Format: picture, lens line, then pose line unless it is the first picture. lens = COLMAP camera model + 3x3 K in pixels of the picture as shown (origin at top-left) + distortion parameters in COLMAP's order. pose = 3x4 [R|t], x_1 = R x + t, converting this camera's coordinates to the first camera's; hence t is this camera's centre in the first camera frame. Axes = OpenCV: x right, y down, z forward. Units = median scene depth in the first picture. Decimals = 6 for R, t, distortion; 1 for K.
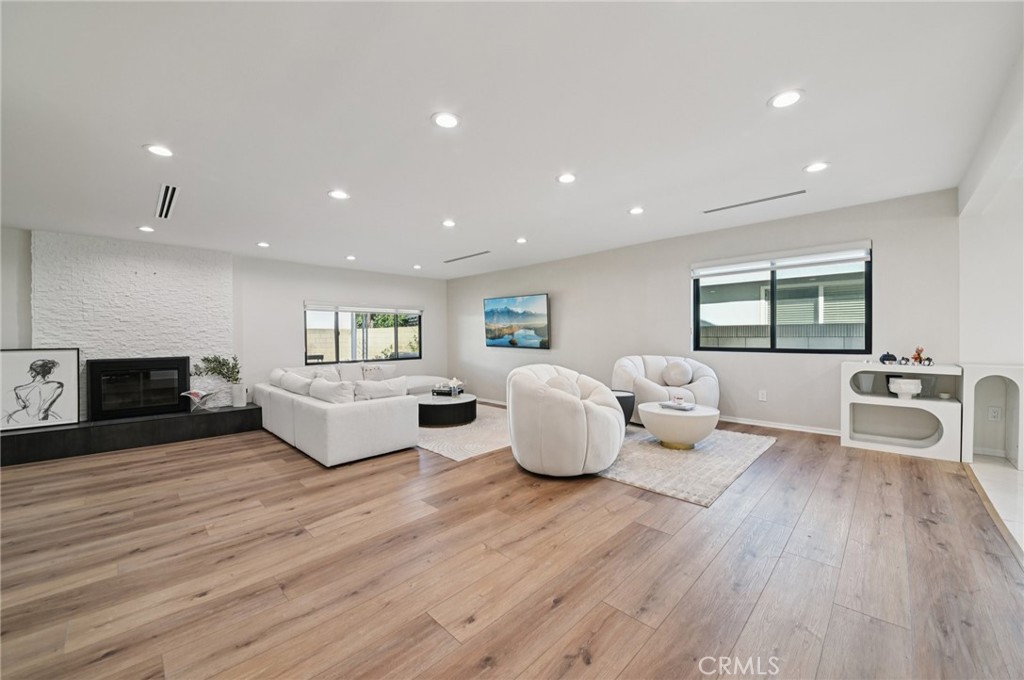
lens RADIAL K [[384.0, 0, 525.0], [0, 384.0, 341.9], [0, 0, 1]] dist [0.004244, -0.000090]
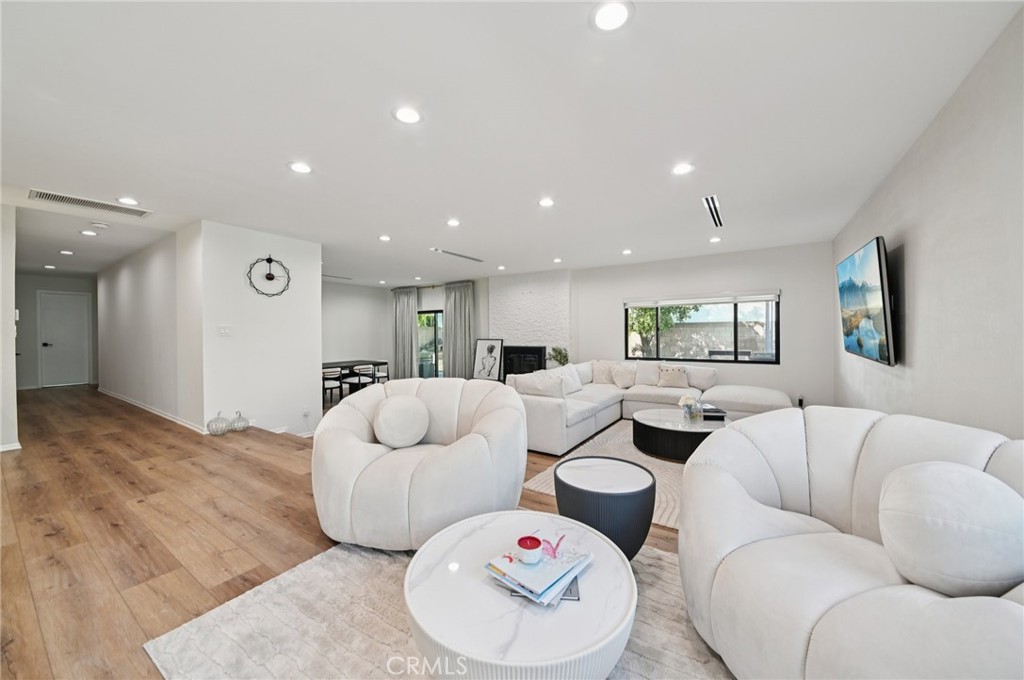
lens RADIAL K [[369.7, 0, 507.9], [0, 369.7, 330.9], [0, 0, 1]] dist [-0.020932, -0.000754]
pose [[0.181781, 0.003233, -0.983334, 0.454700], [-0.004052, 0.999989, 0.002539, -0.023014], [0.983331, 0.003523, 0.181792, 0.593255]]
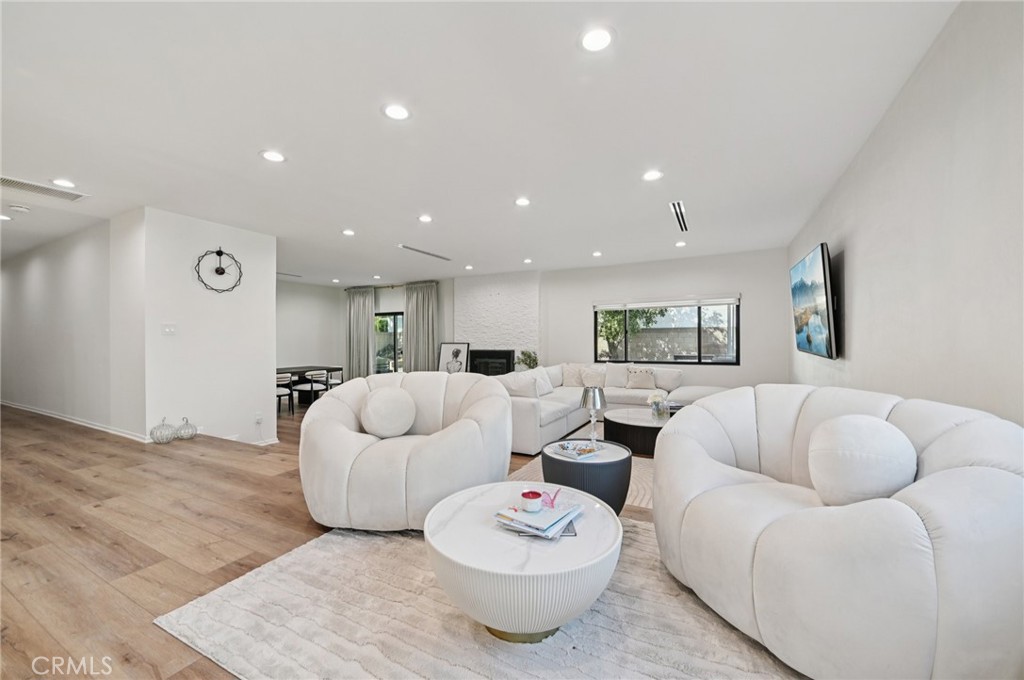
lens RADIAL K [[398.2, 0, 509.5], [0, 398.2, 337.4], [0, 0, 1]] dist [-0.017826, -0.002073]
pose [[0.286771, 0.001037, -0.957999, 0.496530], [-0.005644, 0.999984, -0.000607, -0.006660], [0.957983, 0.005581, 0.286772, 0.555930]]
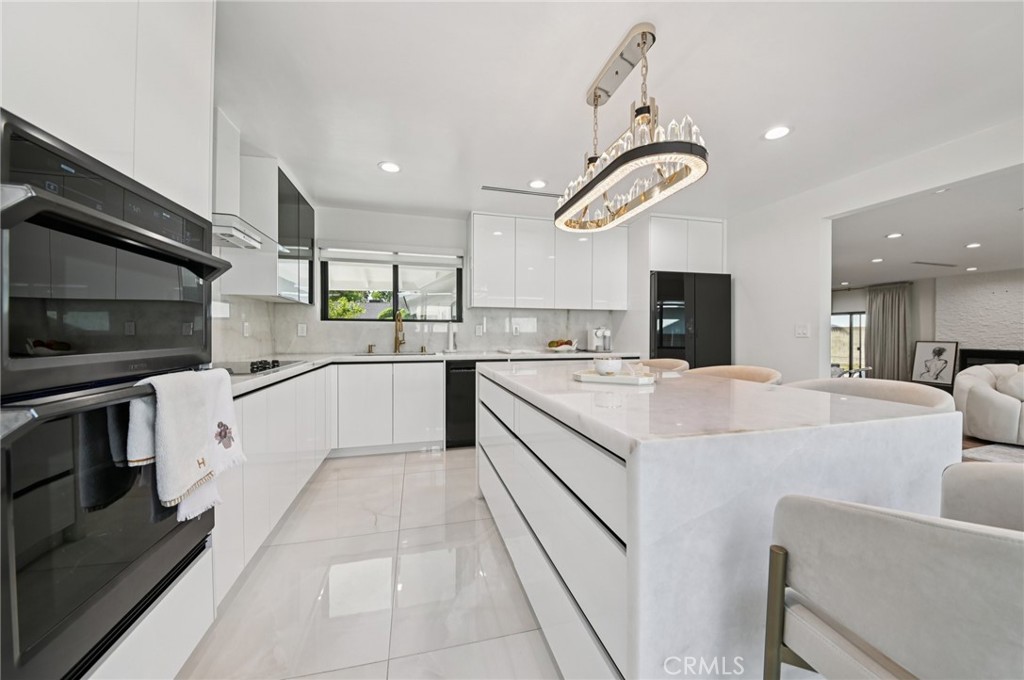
lens RADIAL K [[384.0, 0, 530.1], [0, 384.0, 332.6], [0, 0, 1]] dist [0.004244, -0.000090]
pose [[-0.497341, -0.000348, -0.867555, 1.054116], [-0.016174, 0.999830, 0.008871, -0.007533], [0.867404, 0.018444, -0.497262, 0.174100]]
